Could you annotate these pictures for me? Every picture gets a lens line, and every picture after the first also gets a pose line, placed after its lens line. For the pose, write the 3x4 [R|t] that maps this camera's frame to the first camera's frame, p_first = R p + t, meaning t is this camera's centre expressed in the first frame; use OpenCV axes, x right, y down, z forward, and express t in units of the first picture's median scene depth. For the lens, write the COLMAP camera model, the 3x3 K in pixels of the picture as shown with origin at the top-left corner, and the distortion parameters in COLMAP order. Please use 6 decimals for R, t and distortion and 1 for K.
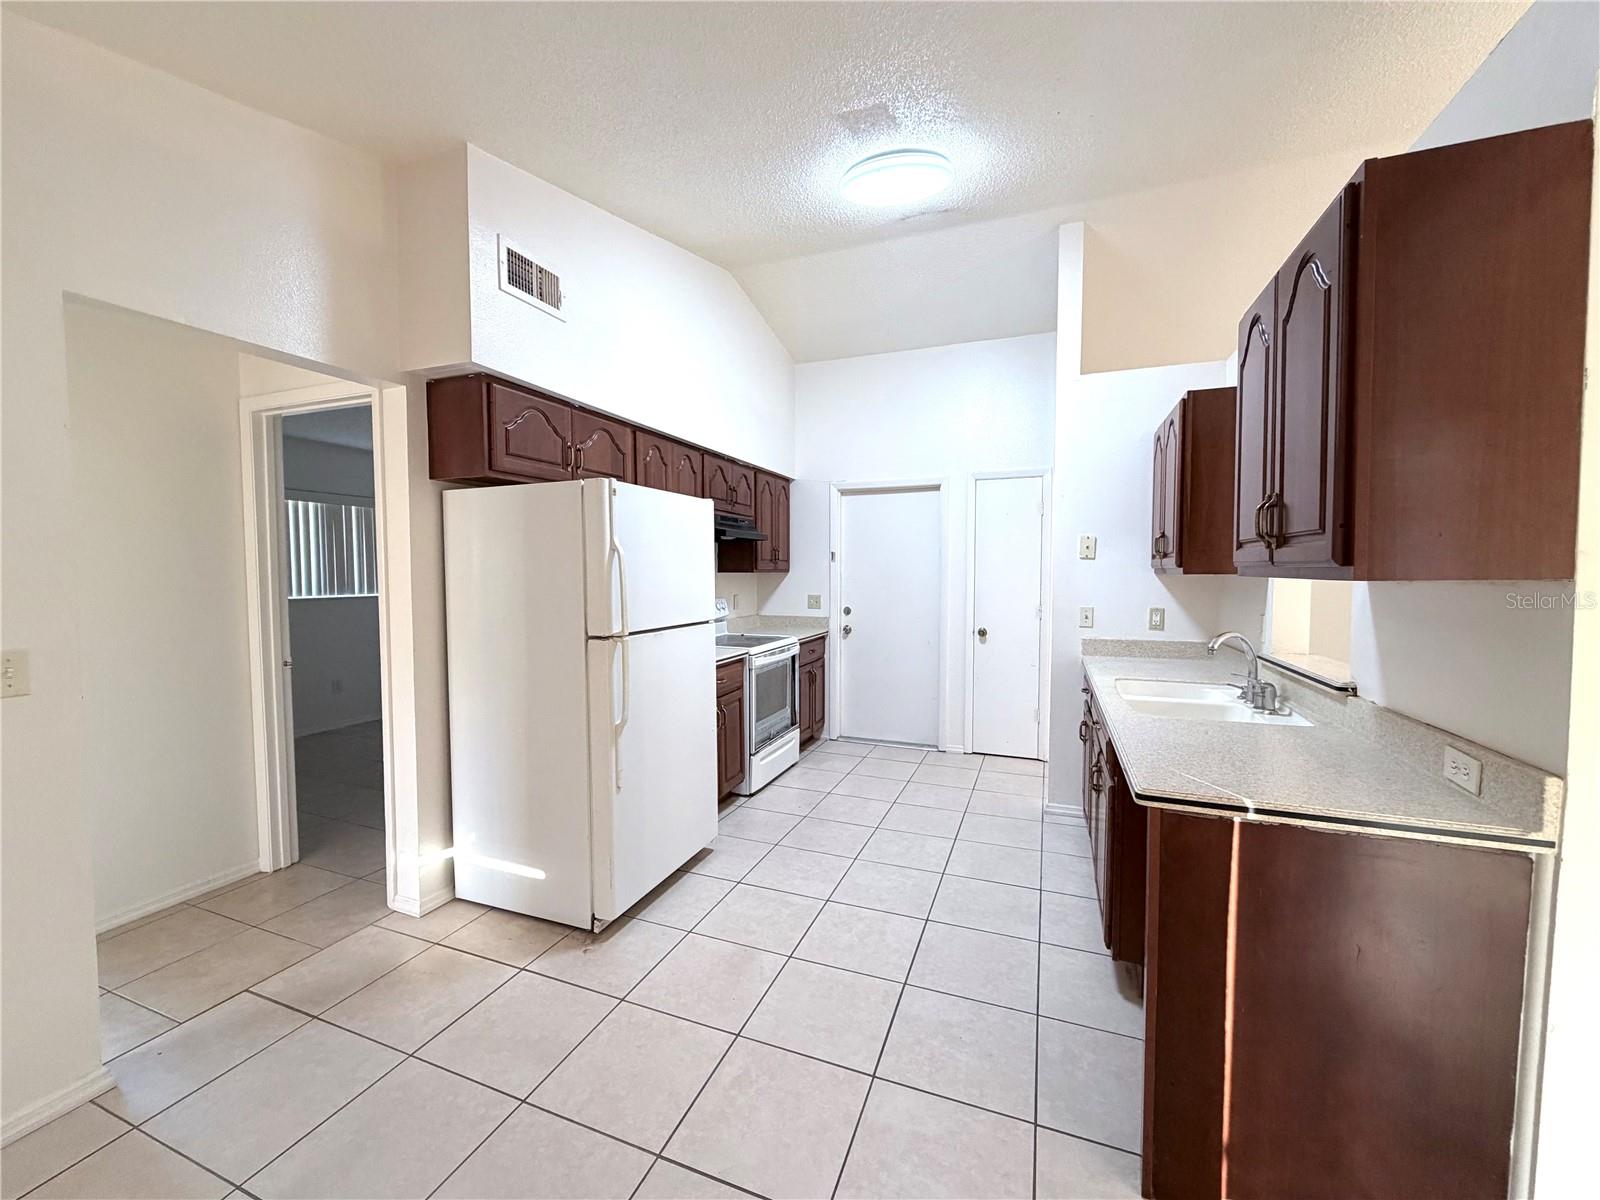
lens RADIAL K [[632.4, 0, 800.0], [0, 632.4, 600.0], [0, 0, 1]] dist [-0.002214, -0.000199]
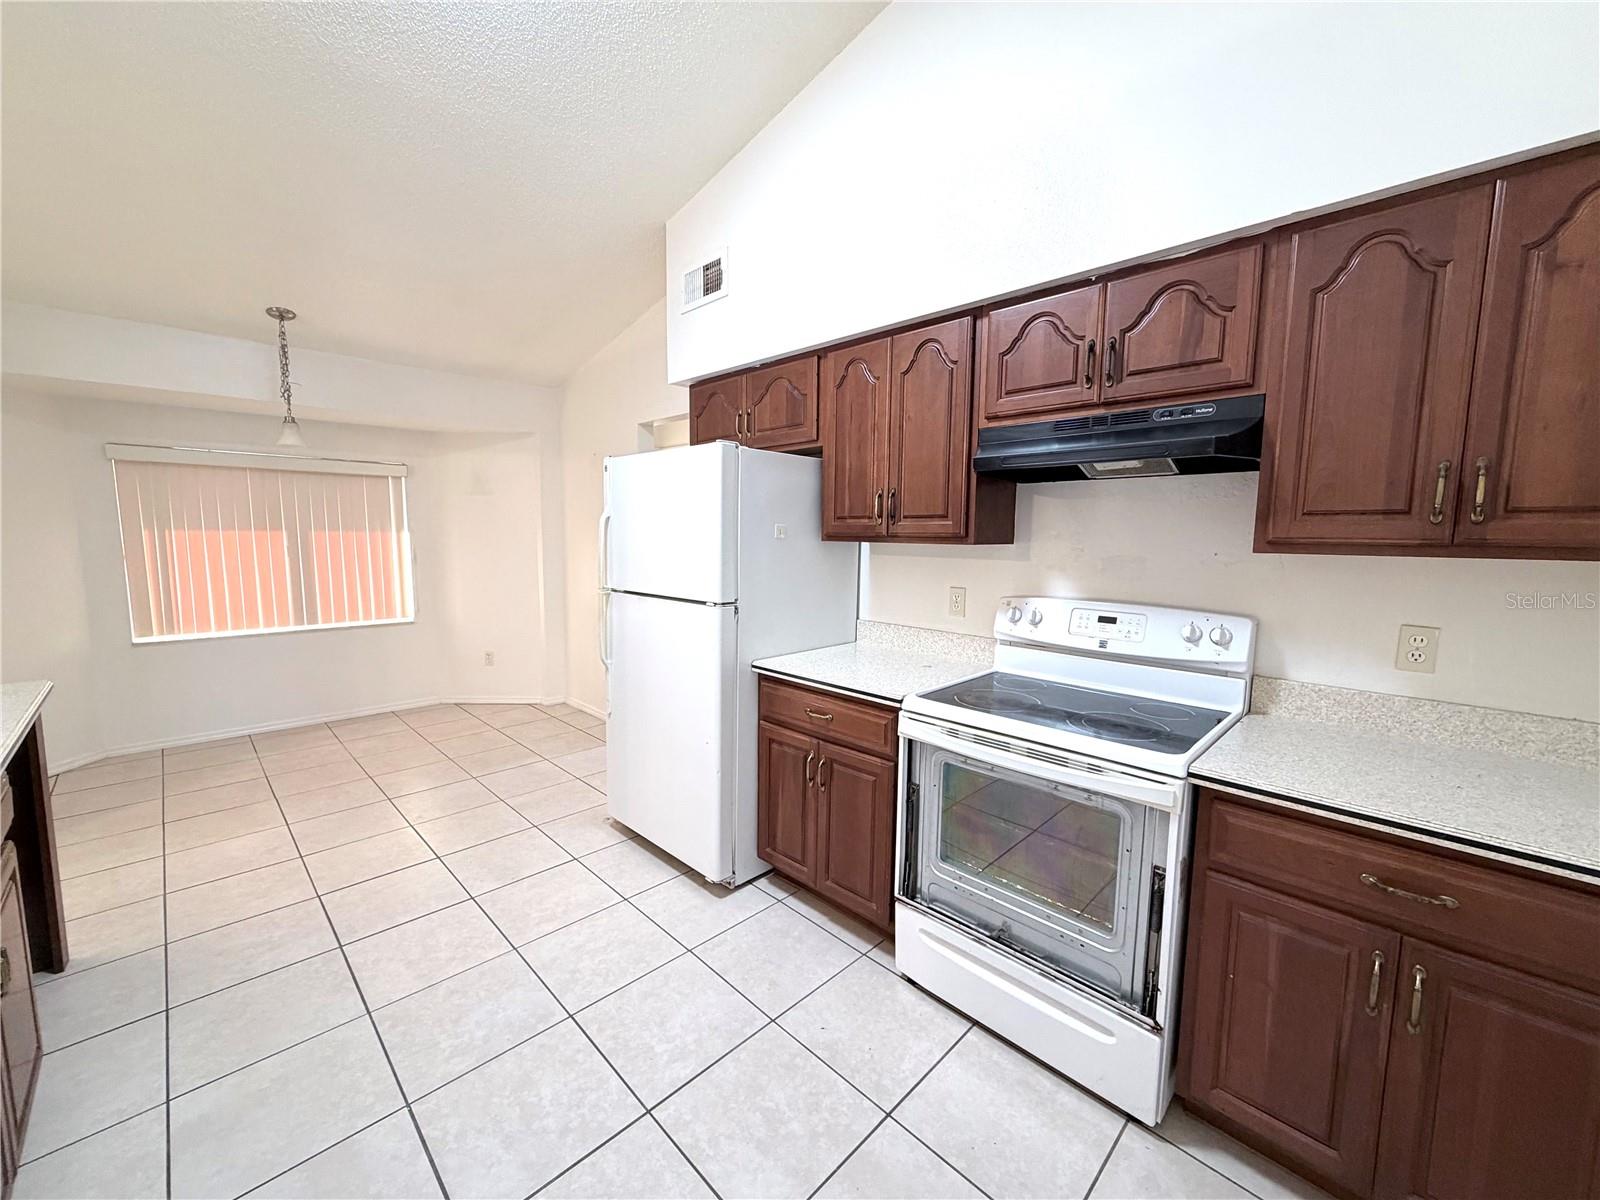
lens RADIAL K [[632.4, 0, 800.0], [0, 632.4, 600.0], [0, 0, 1]] dist [-0.002214, -0.000199]
pose [[-0.398976, 0.096088, -0.911913, 0.614357], [-0.052913, 0.990425, 0.127511, -0.089059], [0.915433, 0.099126, -0.390072, 1.670805]]
